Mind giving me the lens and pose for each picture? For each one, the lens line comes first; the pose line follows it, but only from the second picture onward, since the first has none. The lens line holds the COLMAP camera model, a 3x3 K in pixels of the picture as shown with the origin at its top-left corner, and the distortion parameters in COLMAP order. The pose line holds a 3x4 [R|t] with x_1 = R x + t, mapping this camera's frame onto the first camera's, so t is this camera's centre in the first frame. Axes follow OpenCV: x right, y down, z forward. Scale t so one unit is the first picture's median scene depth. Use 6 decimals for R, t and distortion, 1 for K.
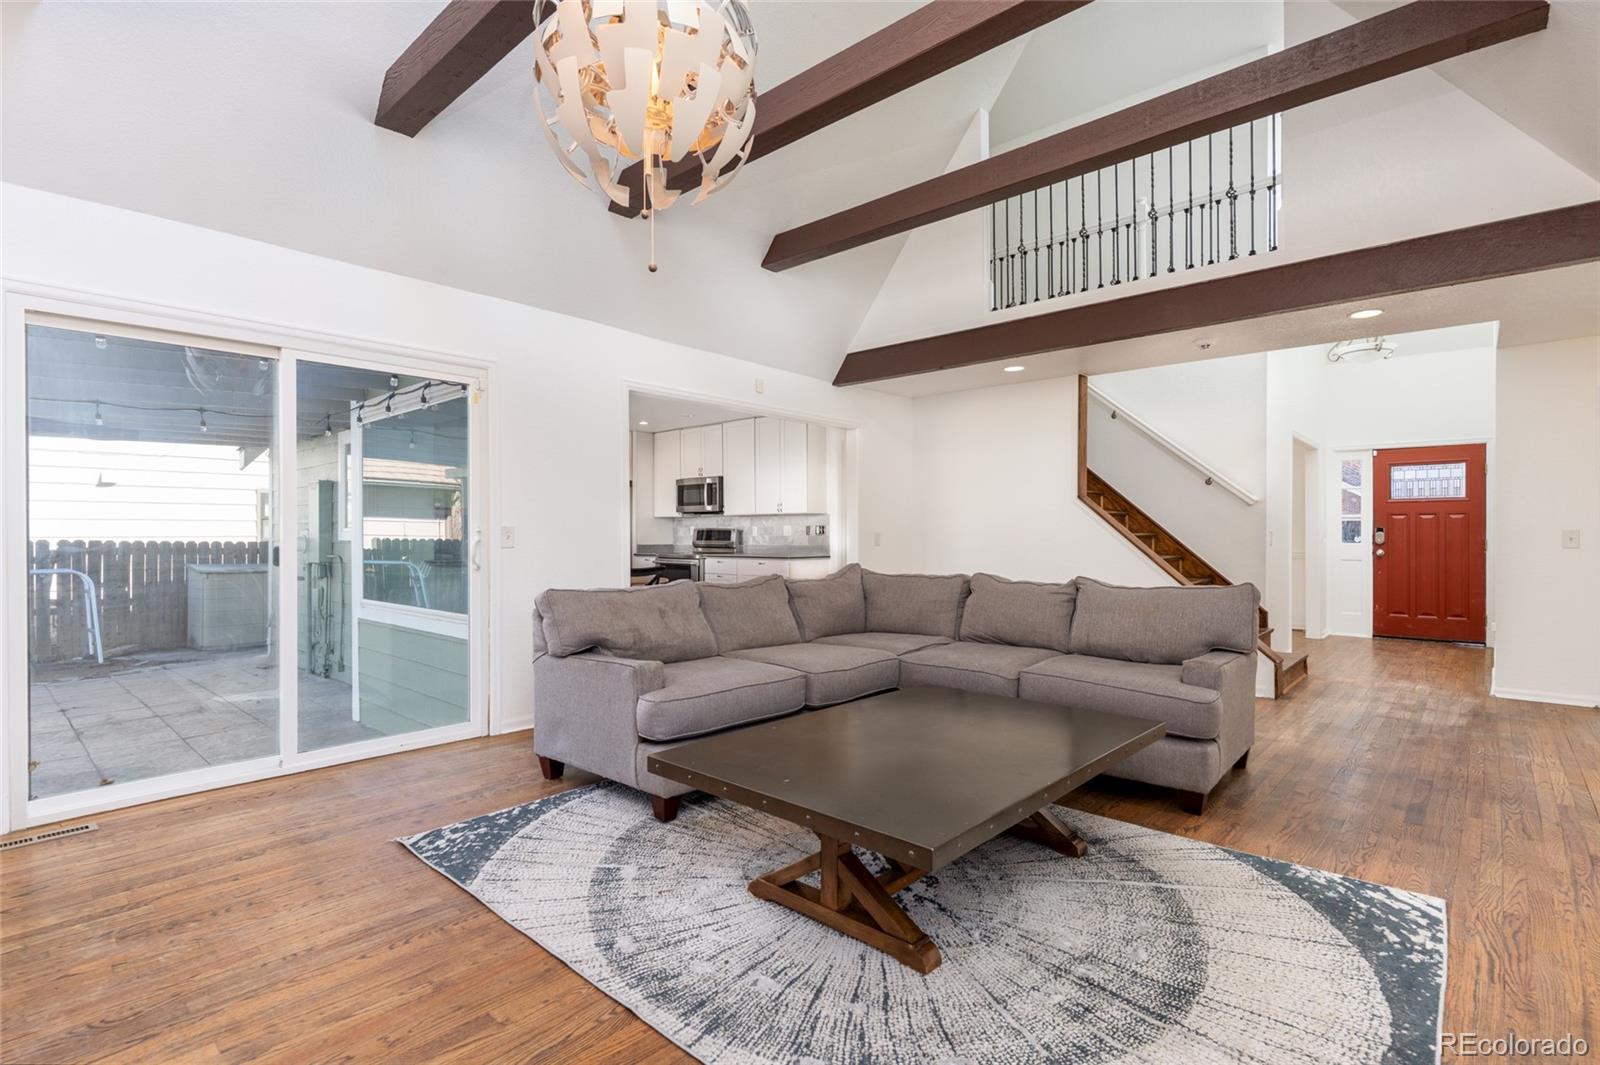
lens RADIAL K [[759.1, 0, 804.4], [0, 759.1, 532.9], [0, 0, 1]] dist [0.005176, -0.000453]
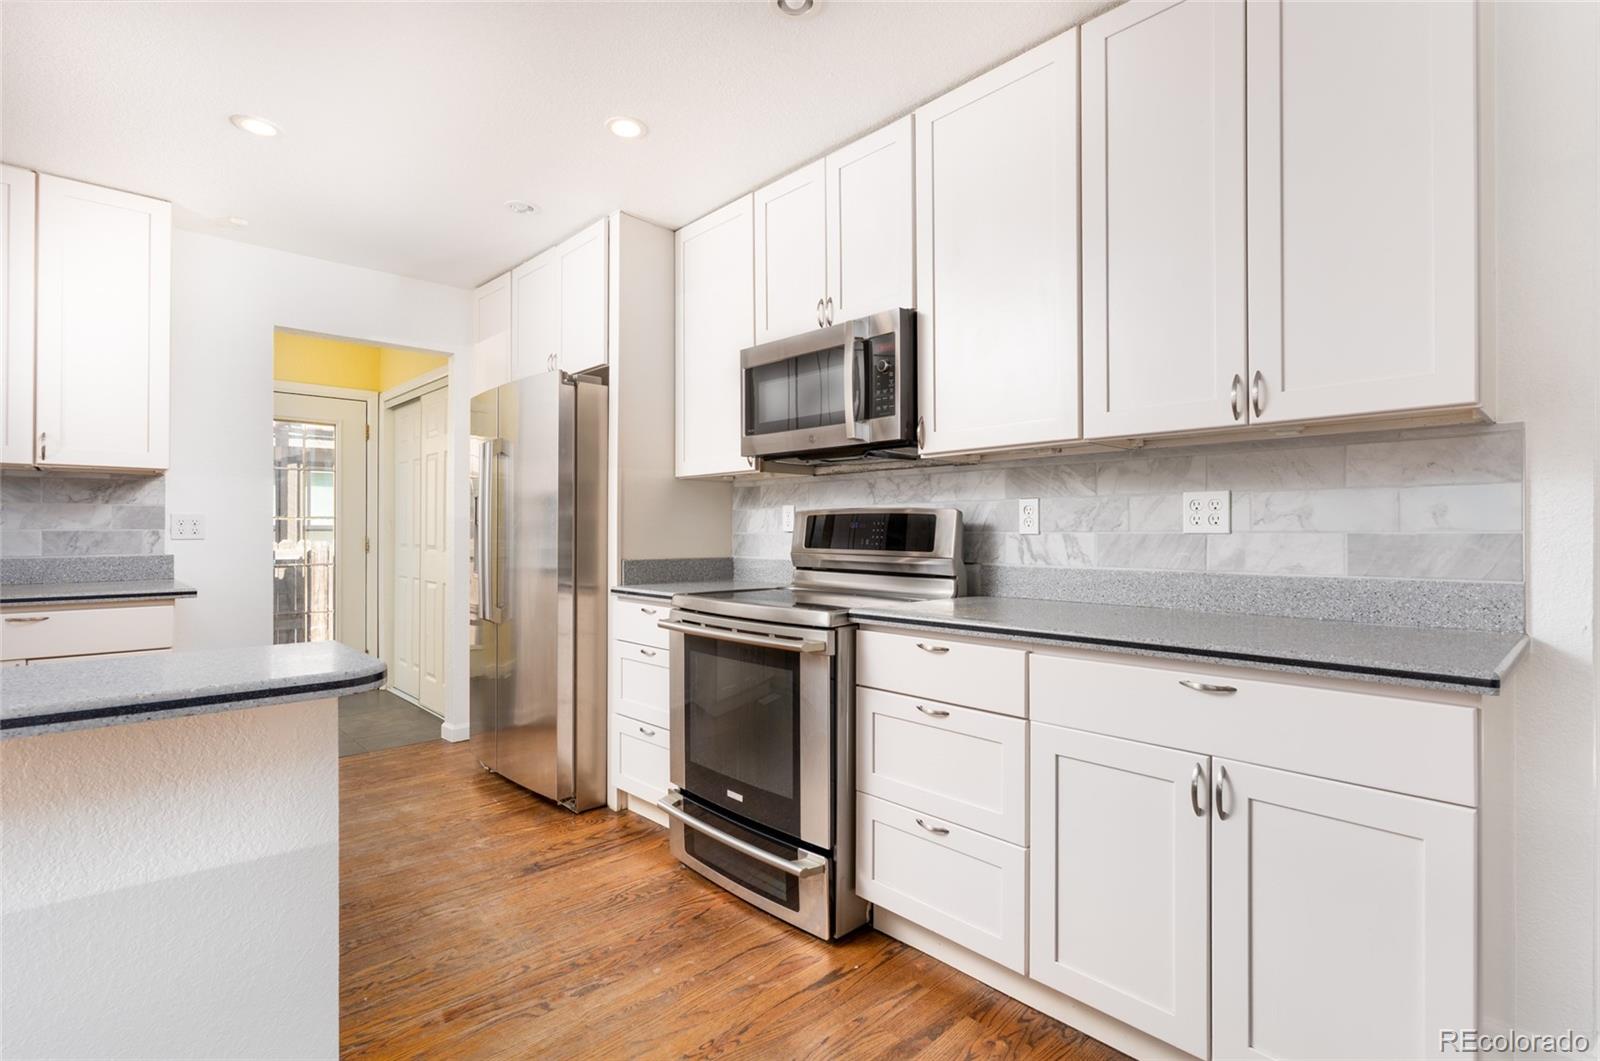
lens RADIAL K [[759.1, 0, 799.3], [0, 759.1, 526.7], [0, 0, 1]] dist [0.005176, -0.000453]
pose [[0.996995, -0.005992, -0.077229, -0.126729], [0.006359, 0.999970, 0.004513, -0.000919], [0.077199, -0.004991, 0.997003, 0.724868]]
